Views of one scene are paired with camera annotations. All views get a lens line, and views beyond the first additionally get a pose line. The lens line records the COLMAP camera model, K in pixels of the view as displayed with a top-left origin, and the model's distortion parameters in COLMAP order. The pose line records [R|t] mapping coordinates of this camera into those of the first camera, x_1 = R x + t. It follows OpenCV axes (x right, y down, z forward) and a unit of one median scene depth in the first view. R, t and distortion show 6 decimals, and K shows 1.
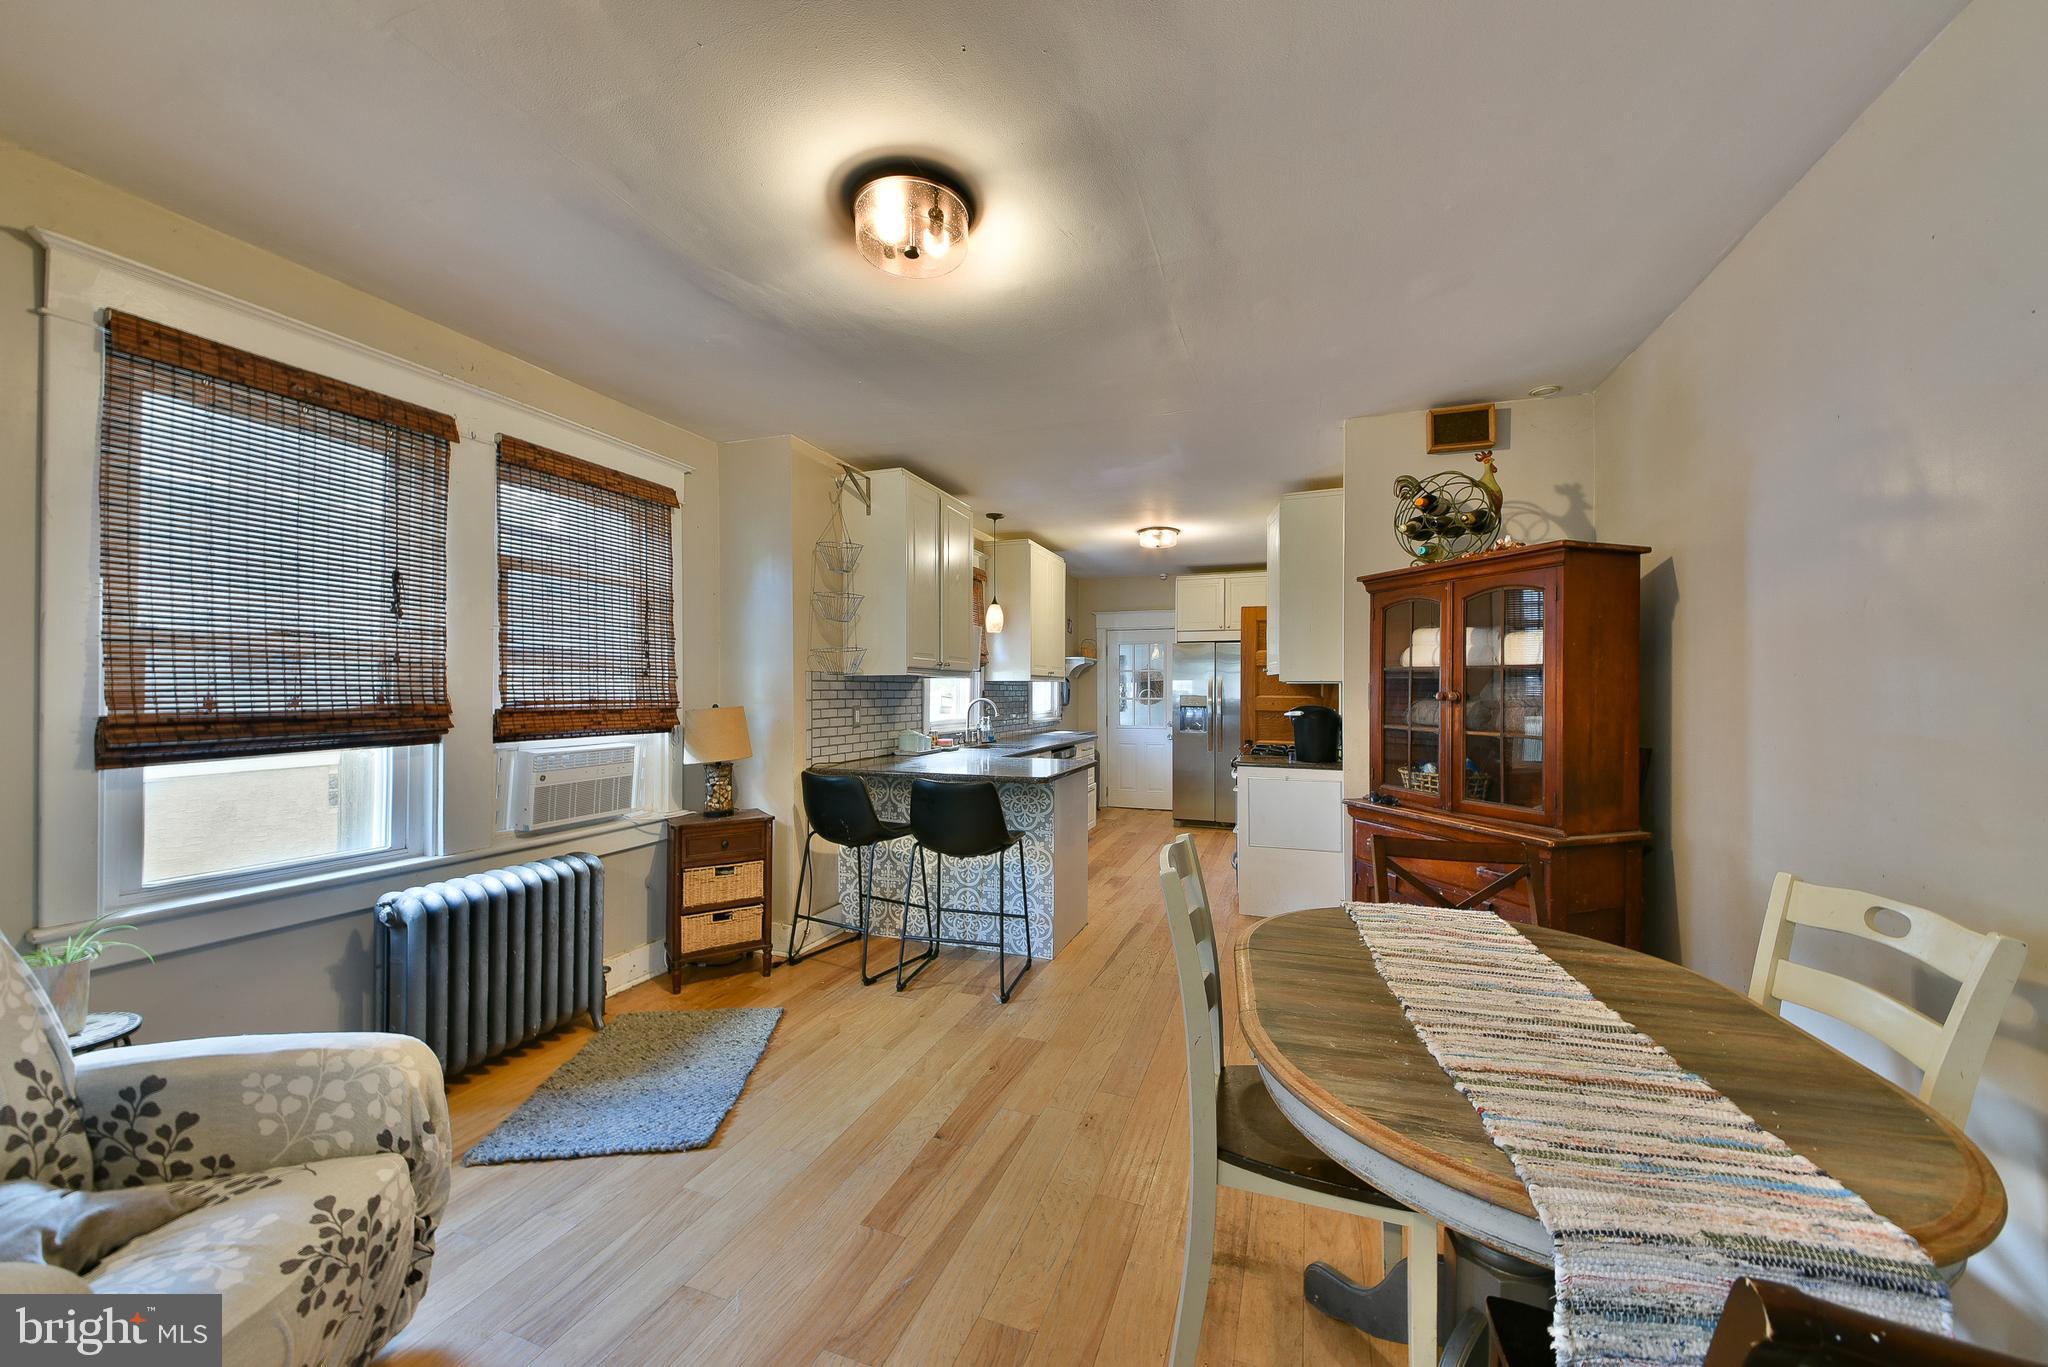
lens RADIAL K [[782.1, 0, 1014.0], [0, 782.1, 684.3], [0, 0, 1]] dist [0.018159, -0.000991]
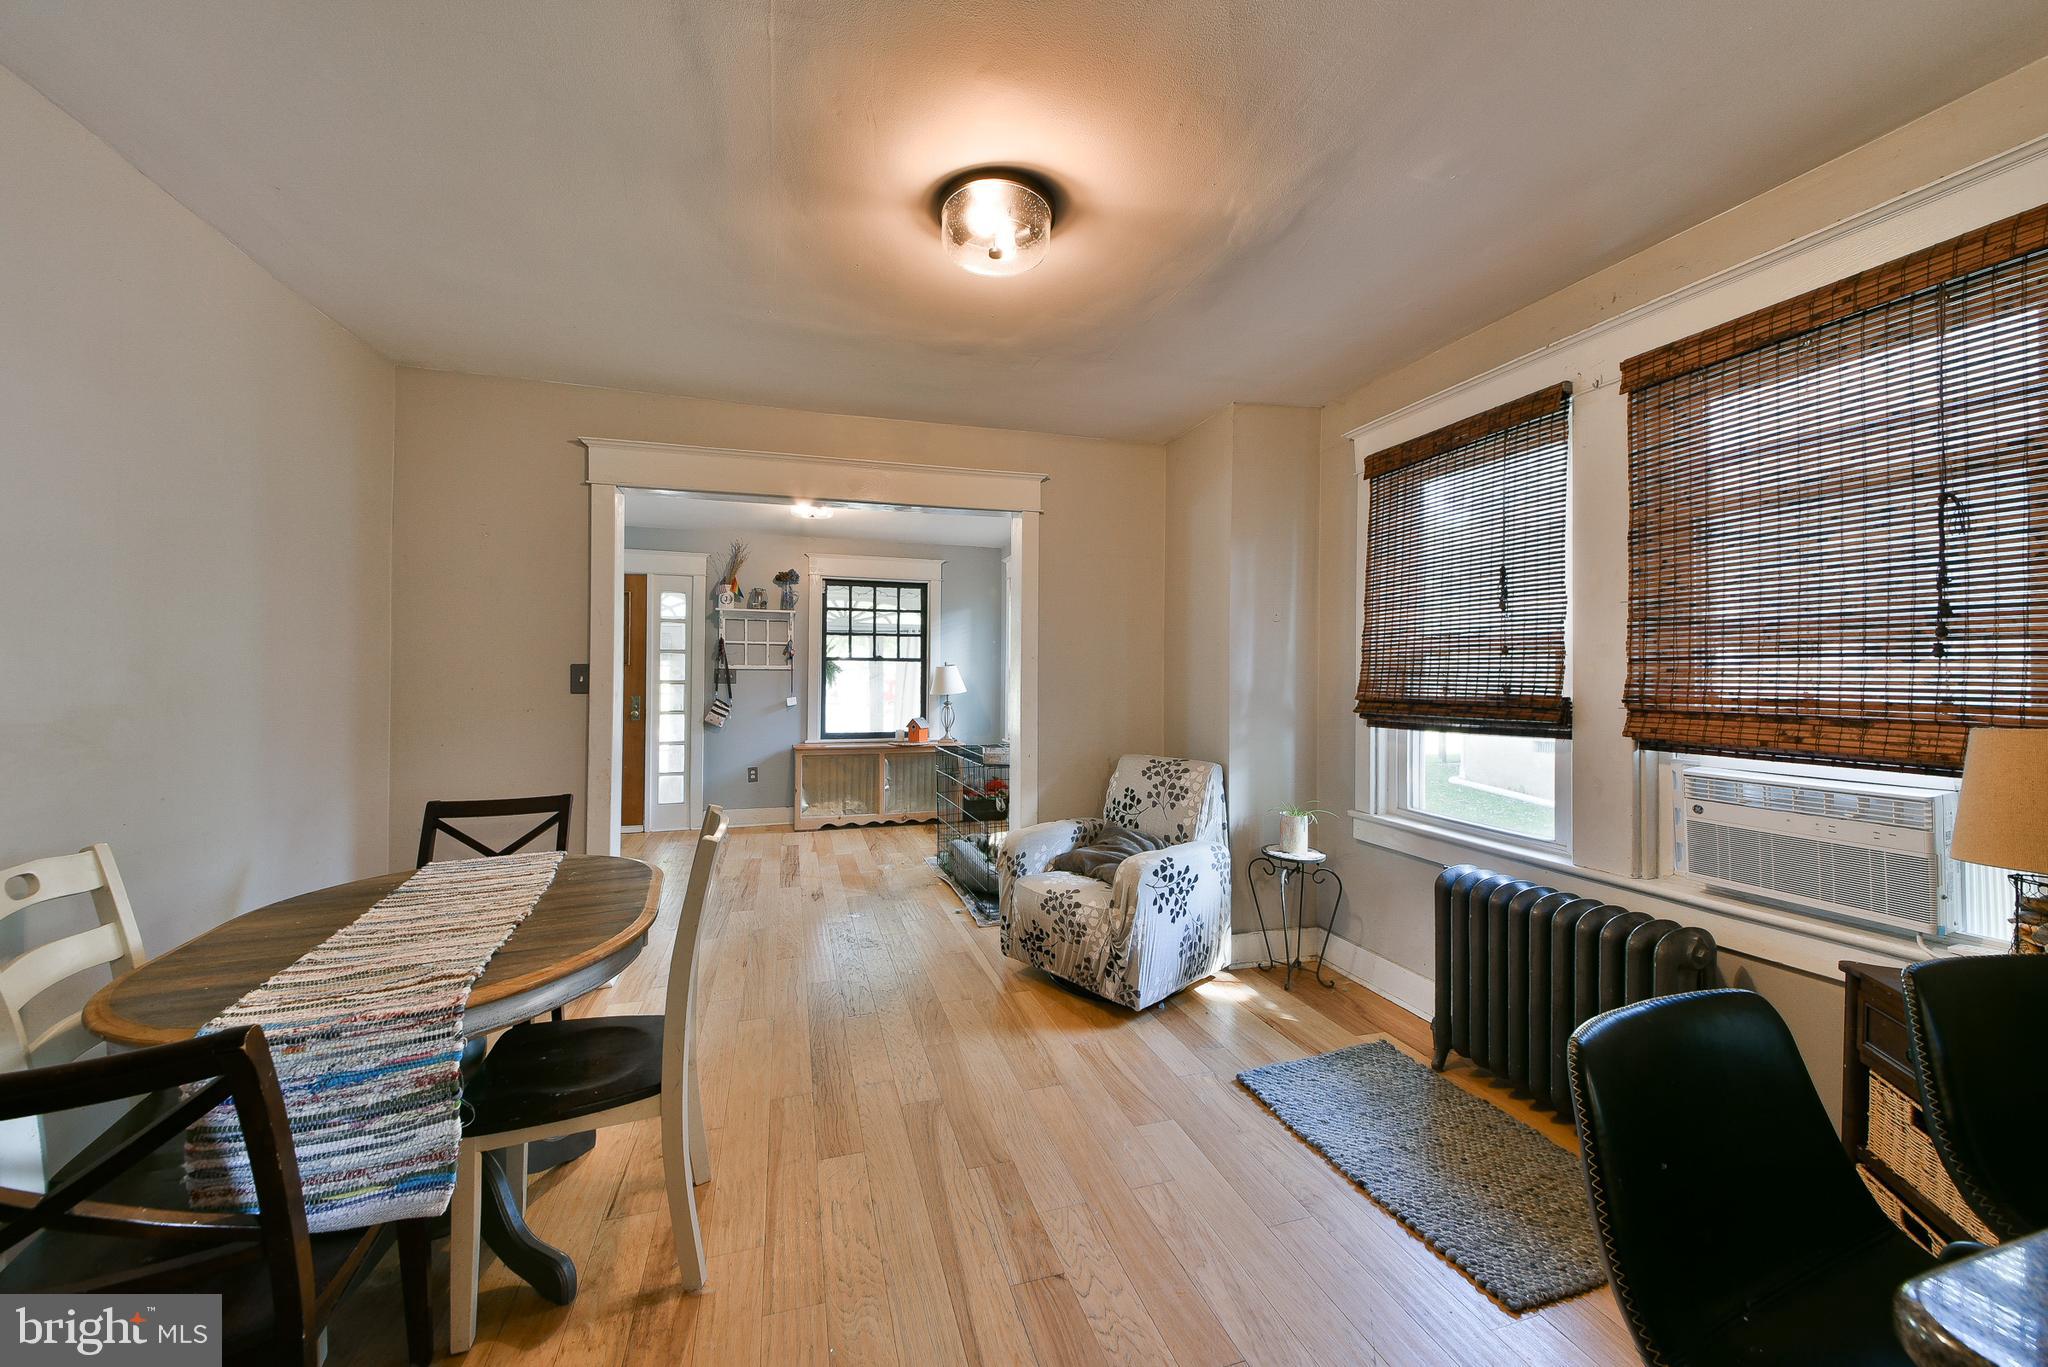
lens RADIAL K [[734.4, 0, 1018.7], [0, 734.4, 672.2], [0, 0, 1]] dist [0.022377, -0.008184]
pose [[-0.792073, -0.009465, -0.610353, 0.244802], [-0.000589, 0.999891, -0.014742, 0.007561], [0.610426, -0.011318, -0.791993, 1.016052]]
